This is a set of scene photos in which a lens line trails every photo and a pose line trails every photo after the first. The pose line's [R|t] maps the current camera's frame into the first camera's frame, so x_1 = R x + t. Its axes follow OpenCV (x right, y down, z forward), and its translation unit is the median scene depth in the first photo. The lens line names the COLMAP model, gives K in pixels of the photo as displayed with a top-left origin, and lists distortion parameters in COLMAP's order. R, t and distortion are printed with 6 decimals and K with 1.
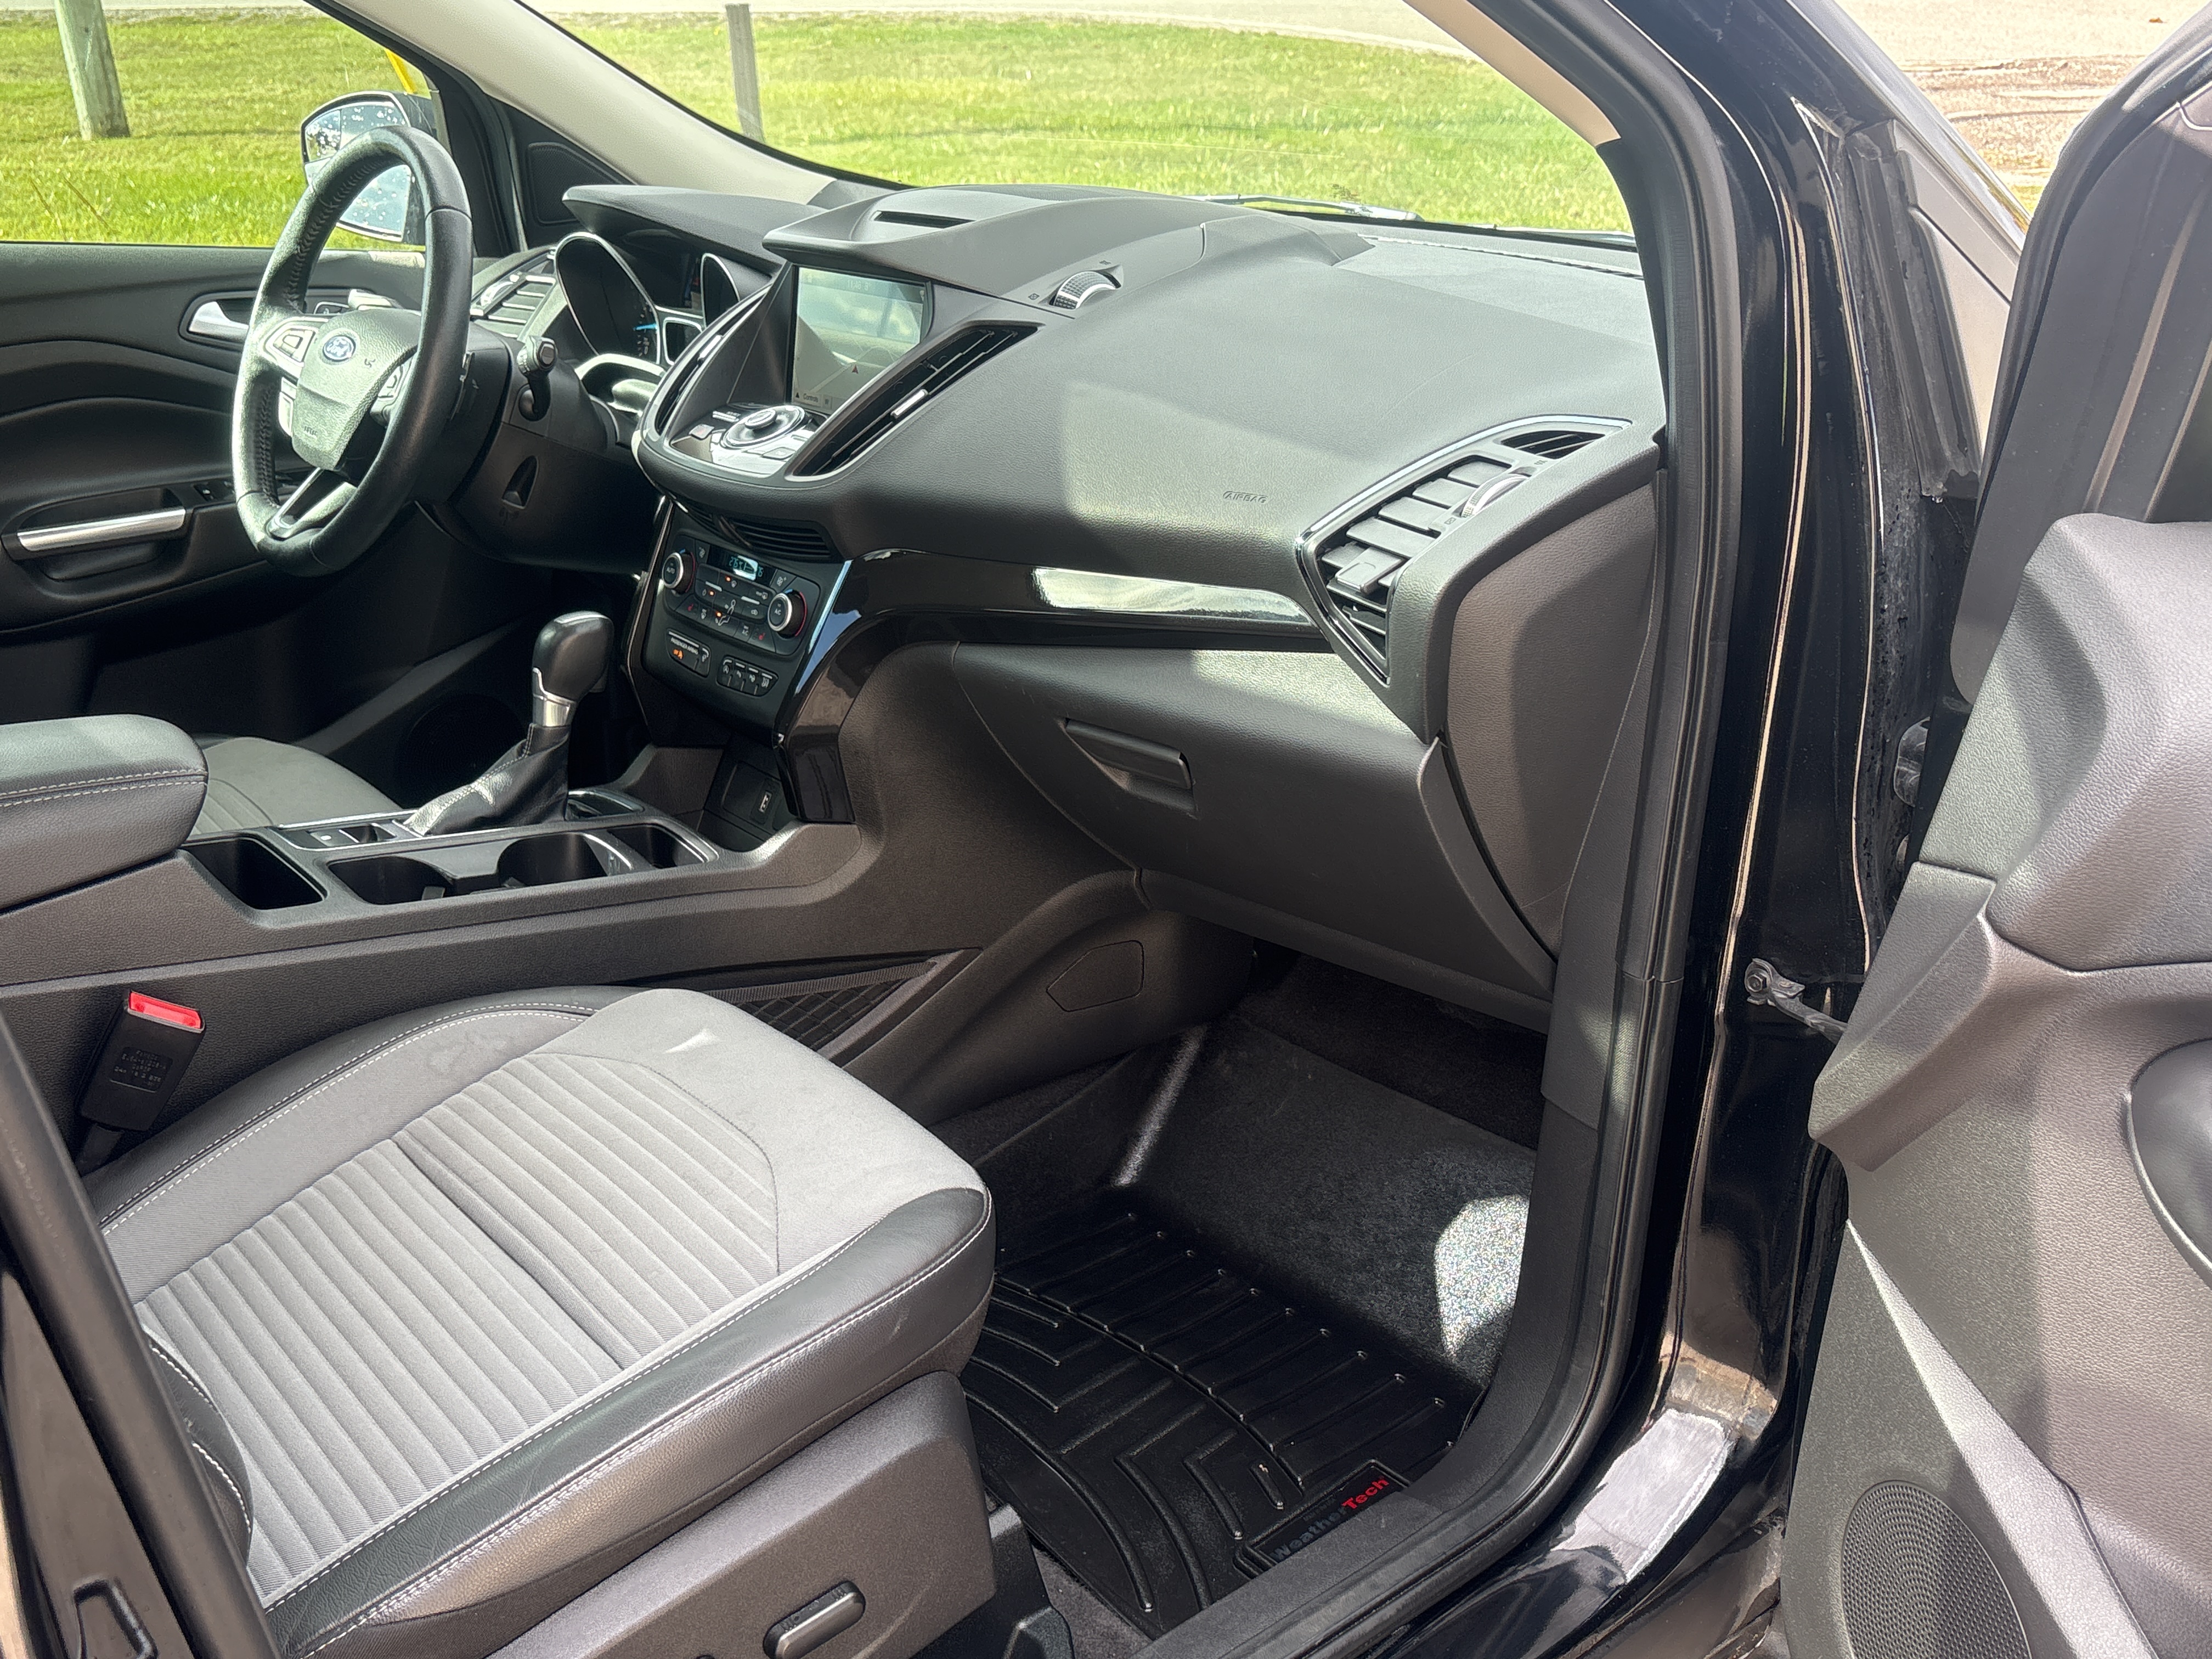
lens RADIAL K [[2035.9, 0, 1112.1], [0, 2035.9, 835.1], [0, 0, 1]] dist [0.032161, 0.000000]
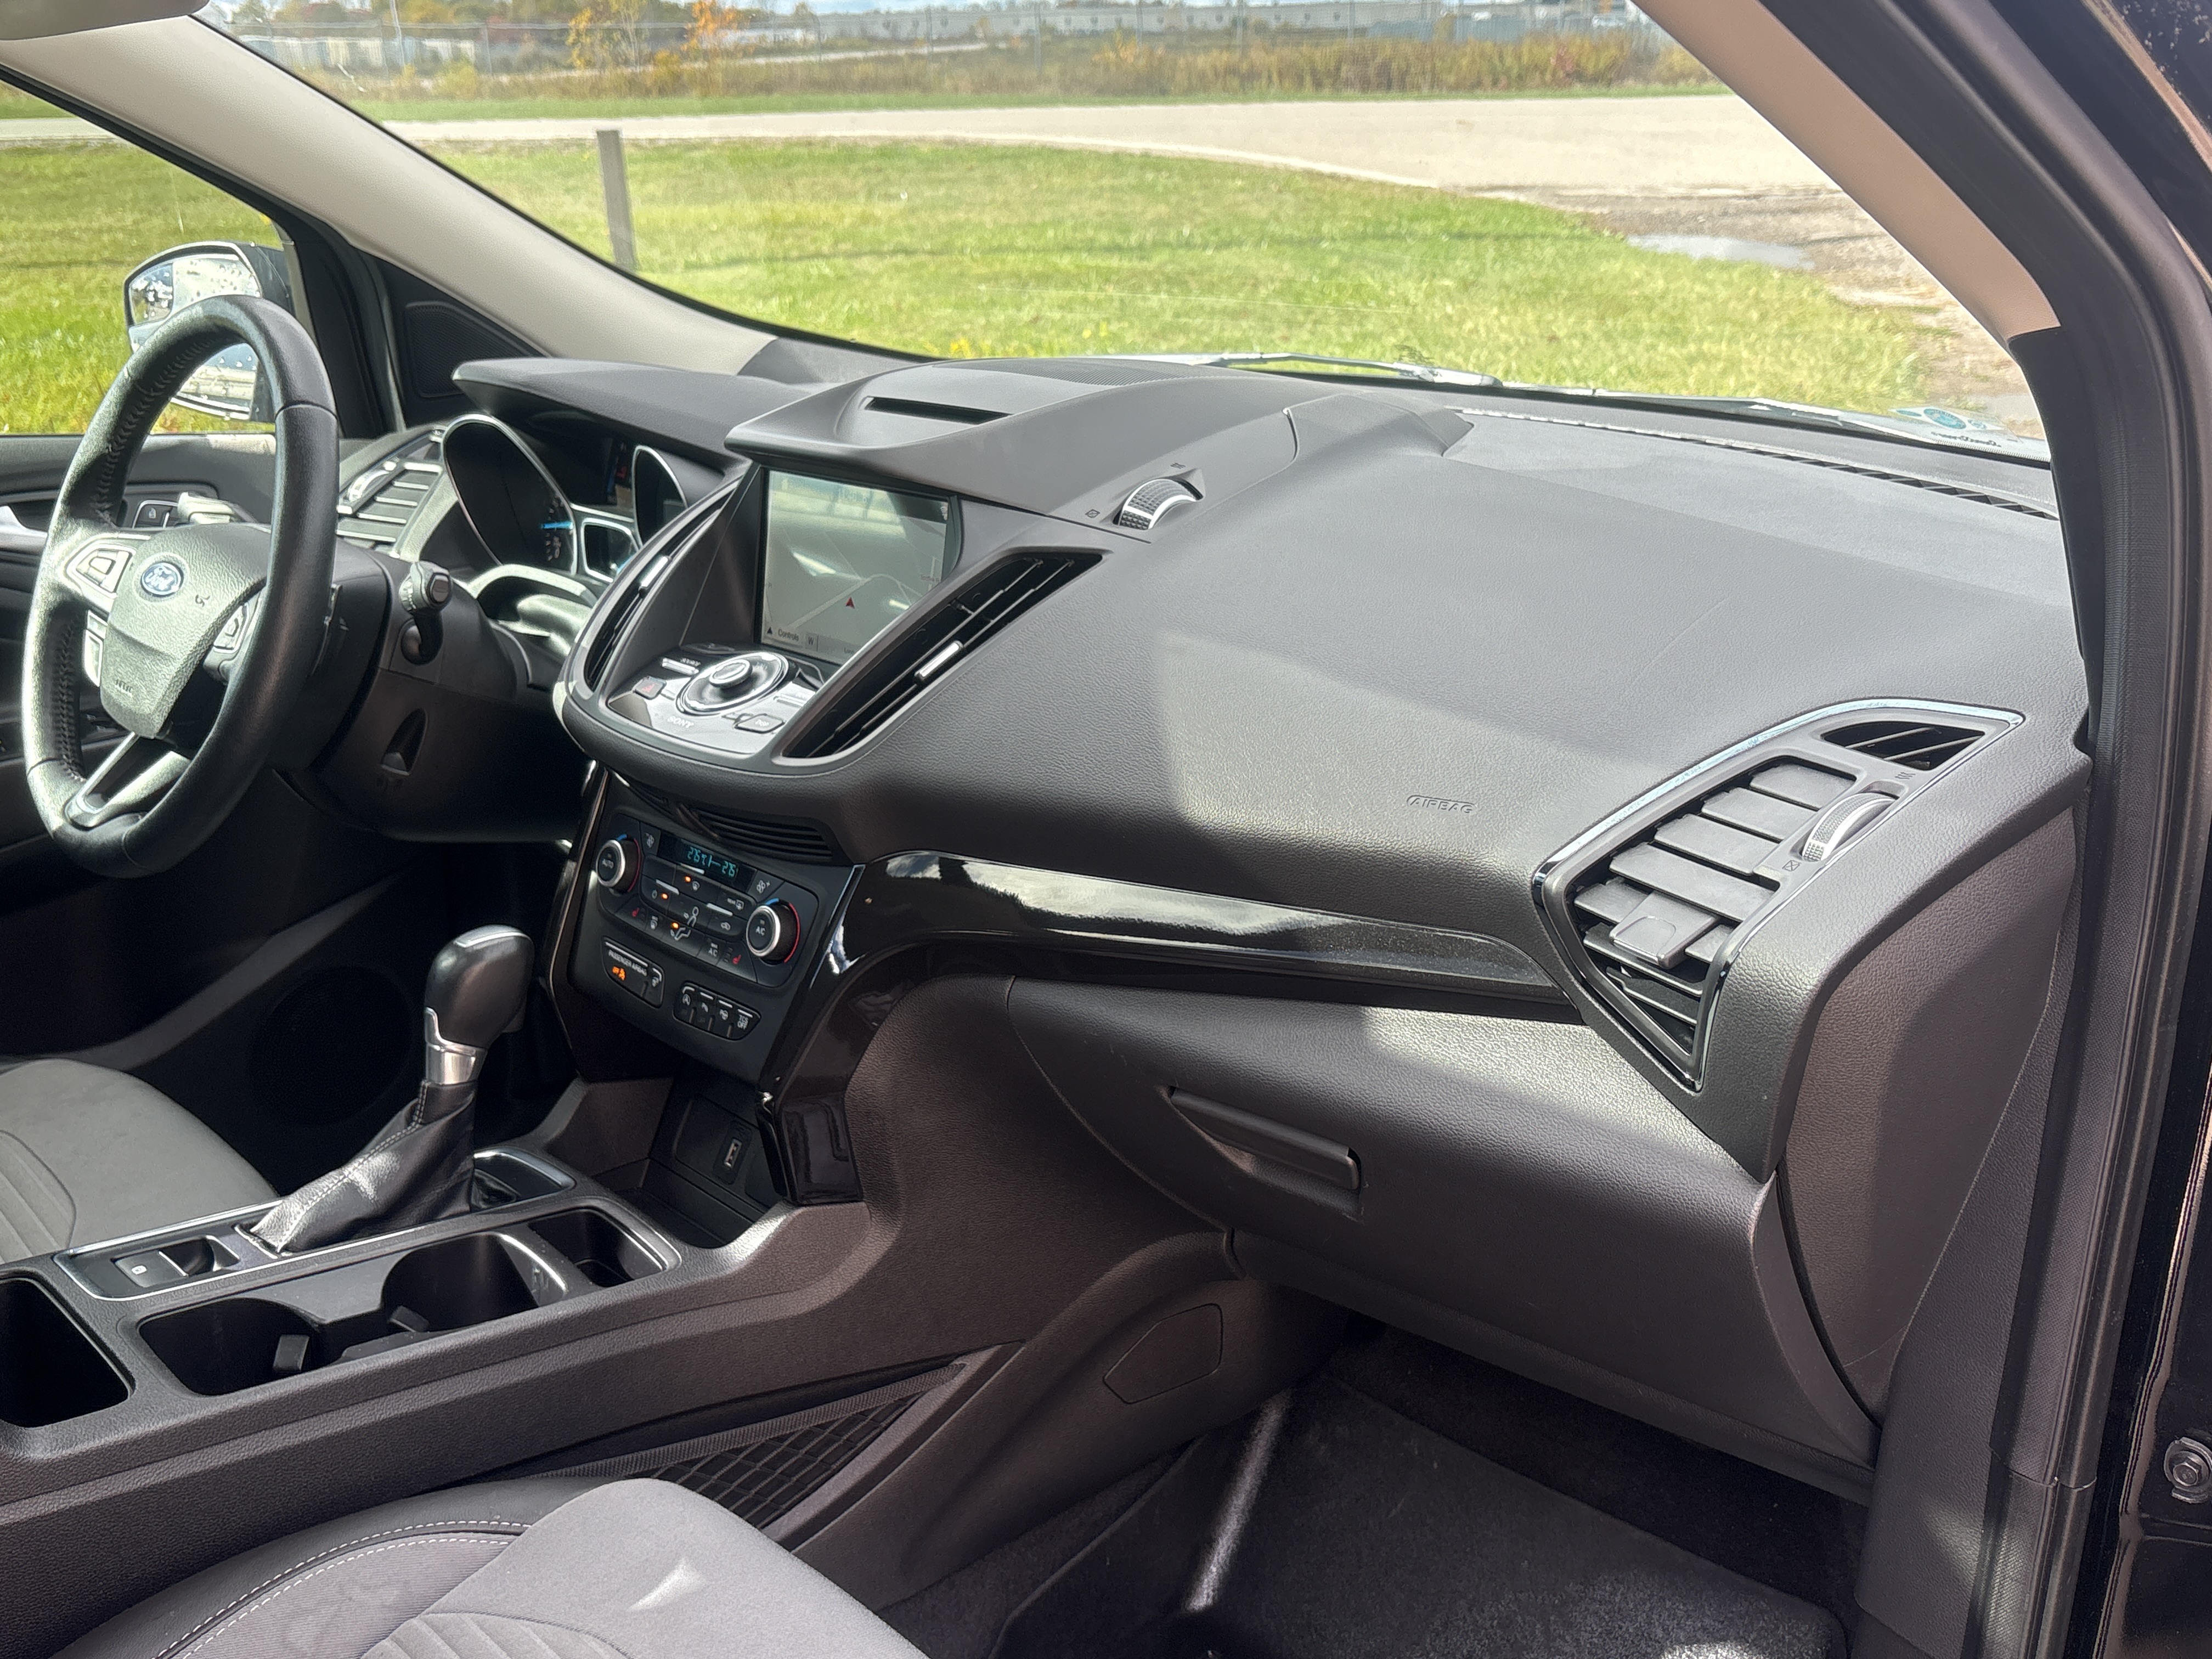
lens RADIAL K [[2035.9, 0, 1111.5], [0, 2035.9, 817.2], [0, 0, 1]] dist [0.032161, 0.000000]
pose [[0.997854, -0.028613, 0.058902, -0.070046], [0.032056, 0.997780, -0.058370, -0.093153], [-0.057102, 0.060133, 0.996556, 0.218987]]
